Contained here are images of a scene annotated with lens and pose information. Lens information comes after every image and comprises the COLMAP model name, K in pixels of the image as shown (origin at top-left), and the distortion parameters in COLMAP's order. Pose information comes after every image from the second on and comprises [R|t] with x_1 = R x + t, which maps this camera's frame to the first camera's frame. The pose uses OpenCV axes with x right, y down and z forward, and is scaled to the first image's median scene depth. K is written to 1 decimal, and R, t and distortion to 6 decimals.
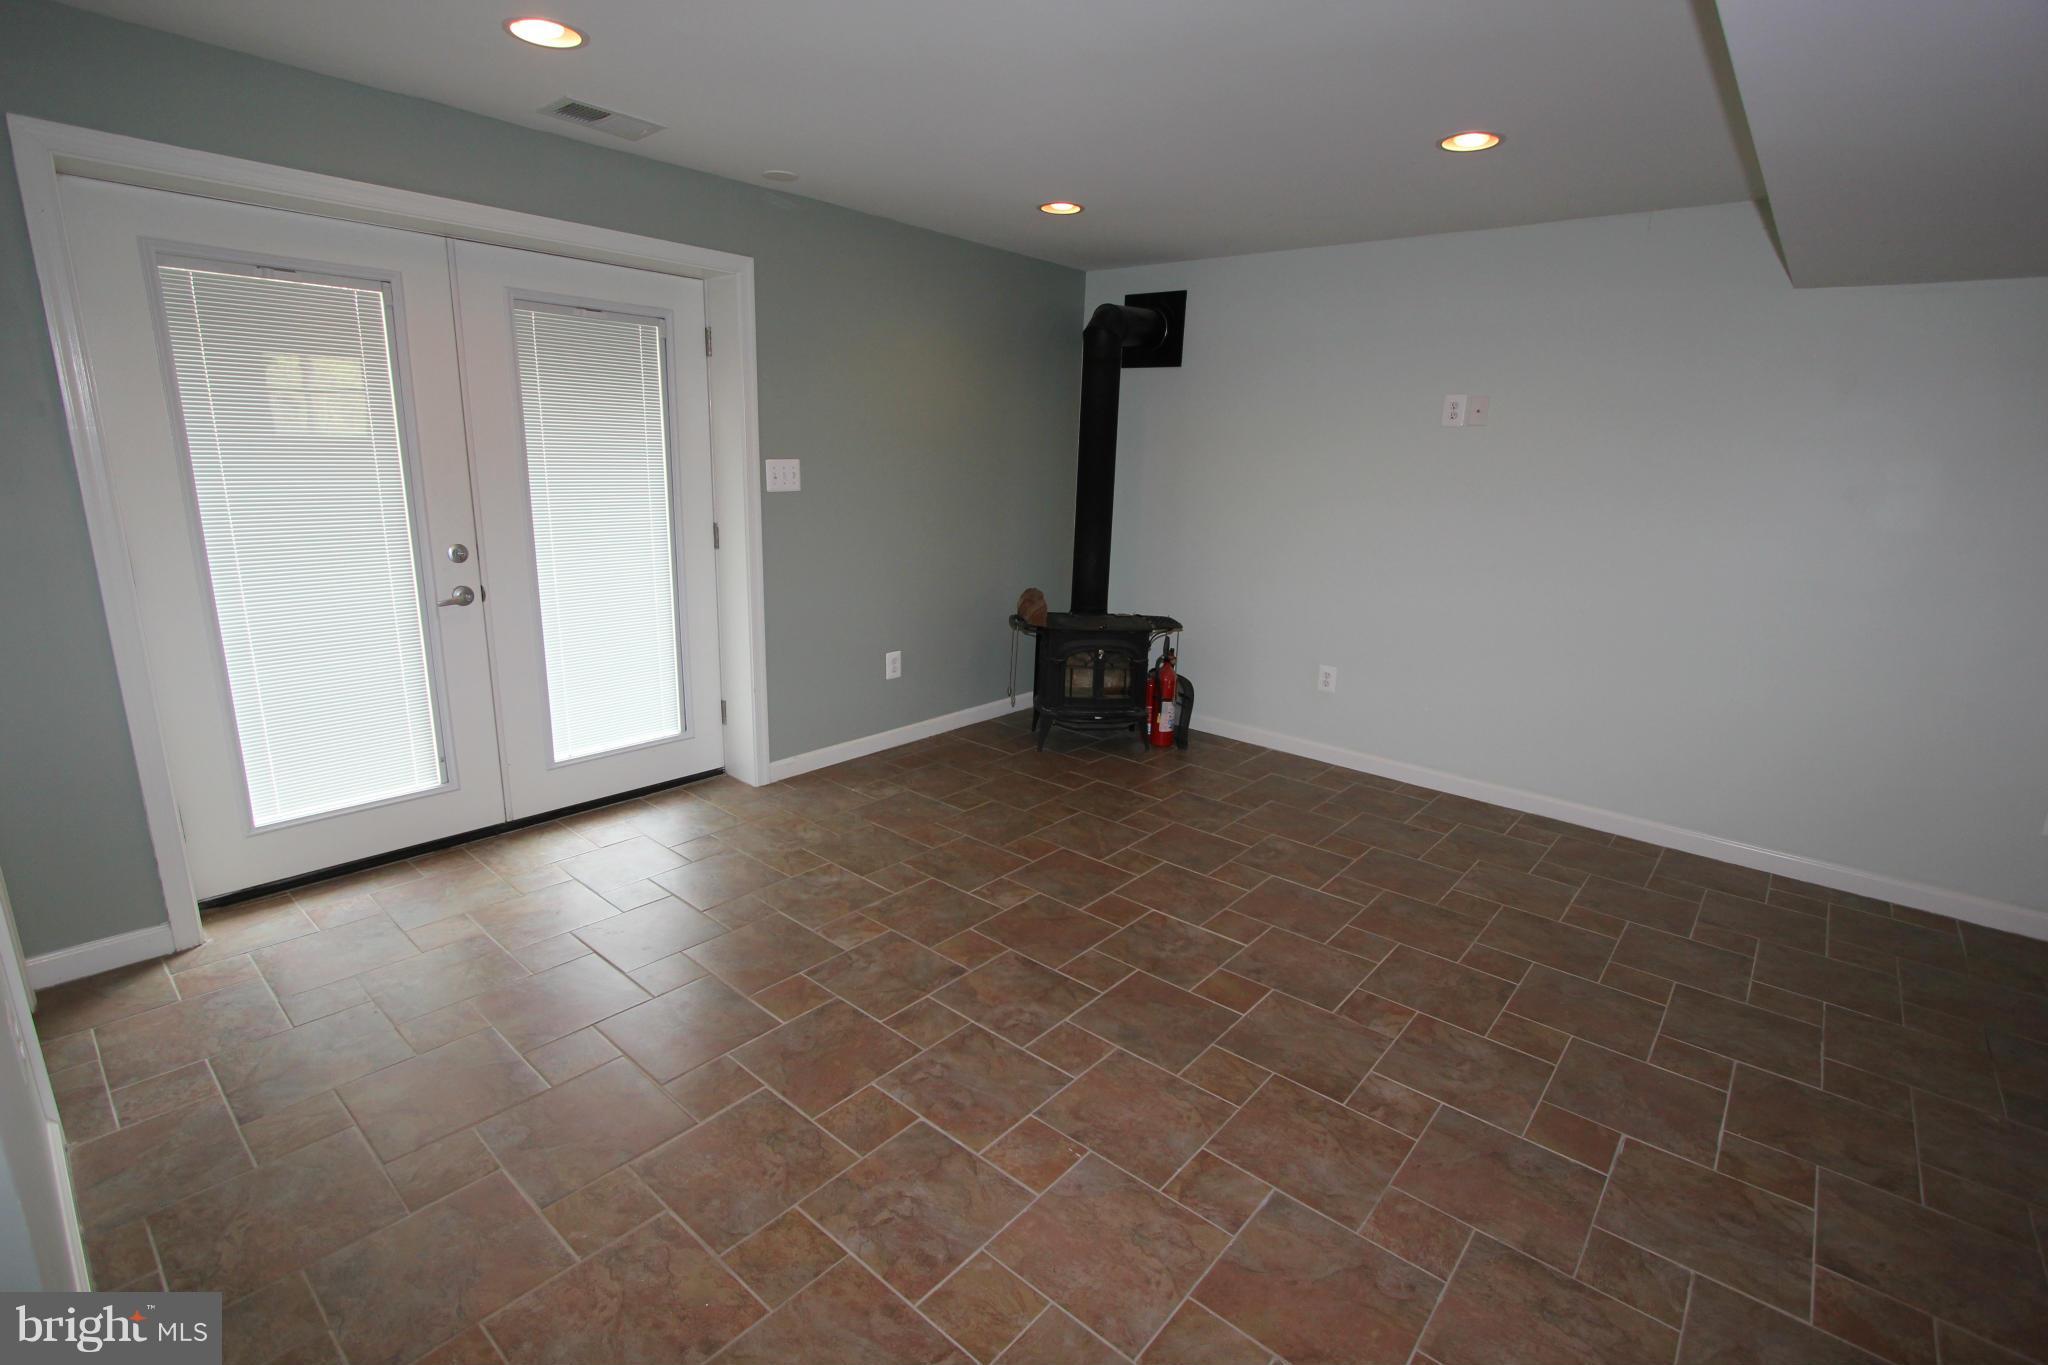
lens RADIAL K [[945.0, 0, 1023.4], [0, 945.0, 688.9], [0, 0, 1]] dist [-0.014694, 0.000336]
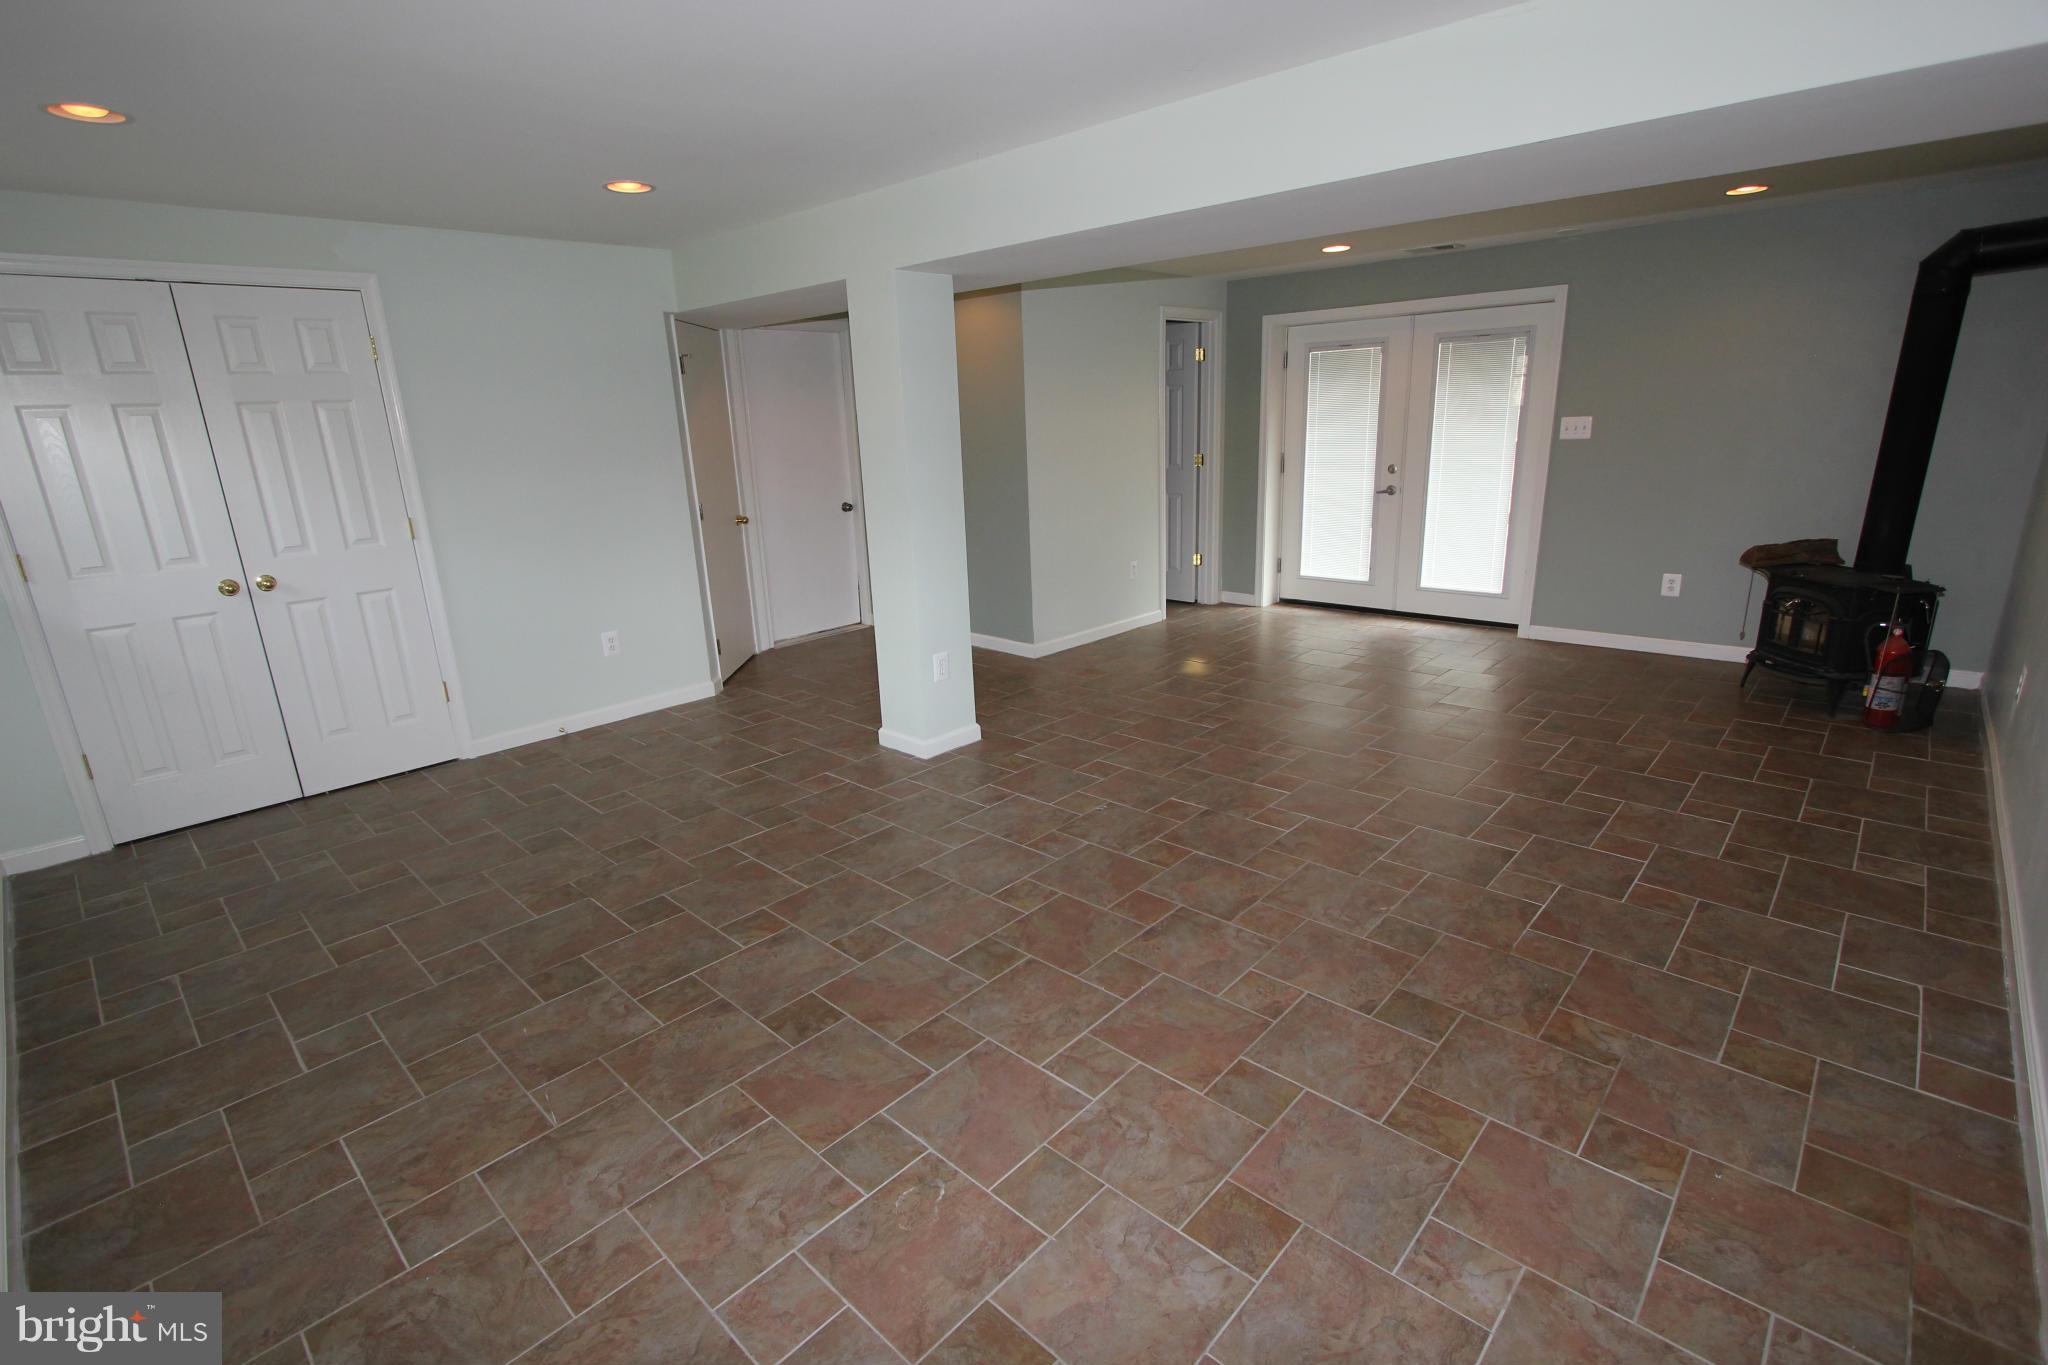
lens RADIAL K [[945.0, 0, 1023.4], [0, 945.0, 688.9], [0, 0, 1]] dist [-0.014694, 0.000336]
pose [[-0.041780, 0.248264, -0.967791, 1.286576], [-0.211481, 0.944492, 0.251417, -0.030618], [0.976489, 0.215174, 0.013042, 0.238876]]
